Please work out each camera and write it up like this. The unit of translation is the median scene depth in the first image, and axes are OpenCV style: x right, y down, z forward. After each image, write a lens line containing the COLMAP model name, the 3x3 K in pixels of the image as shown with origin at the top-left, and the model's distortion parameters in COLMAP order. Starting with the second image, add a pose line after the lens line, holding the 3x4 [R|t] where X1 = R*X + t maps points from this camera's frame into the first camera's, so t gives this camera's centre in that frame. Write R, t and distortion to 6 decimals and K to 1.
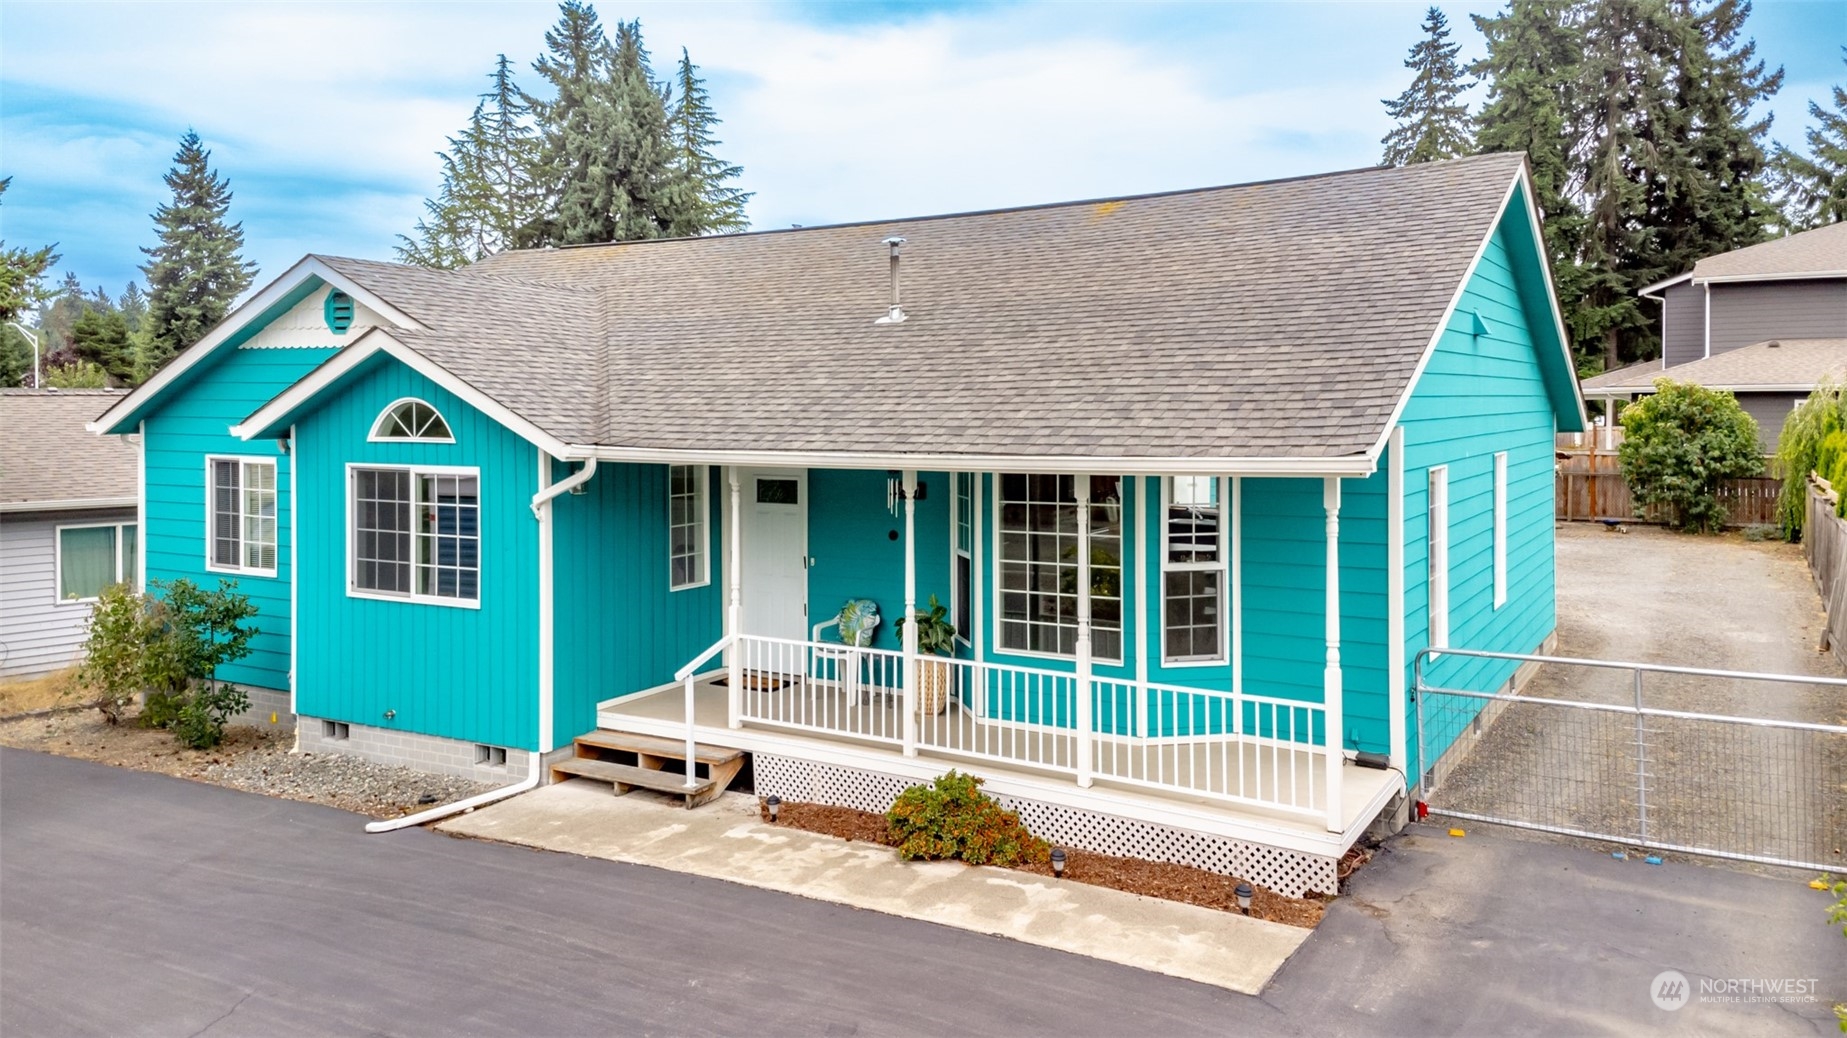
lens RADIAL K [[1265.4, 0, 923.5], [0, 1265.4, 519.0], [0, 0, 1]] dist [0.000702, 0.000032]
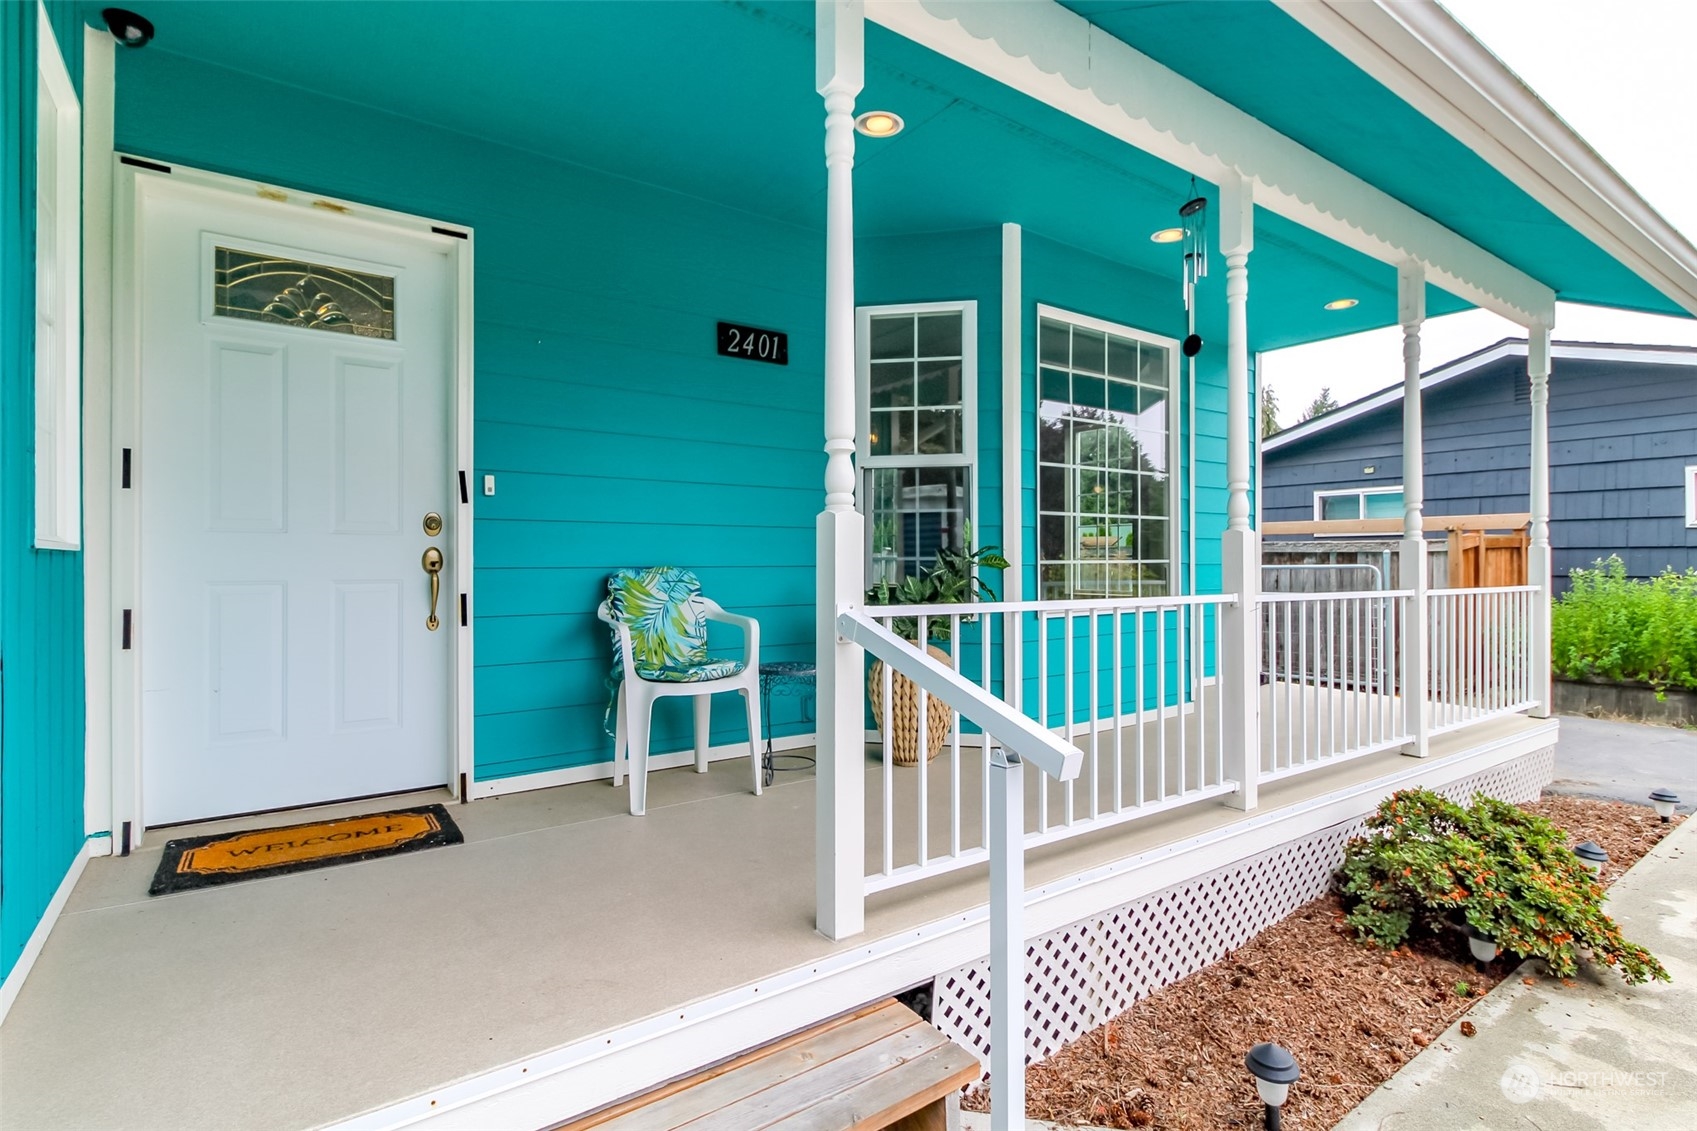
lens RADIAL K [[827.7, 0, 848.5], [0, 827.7, 565.5], [0, 0, 1]] dist [0.000421, 0.000069]
pose [[0.375276, 0.014241, 0.926804, -0.379614], [0.074990, 0.996138, -0.045671, 0.106171], [-0.923875, 0.086640, 0.372758, 1.082437]]
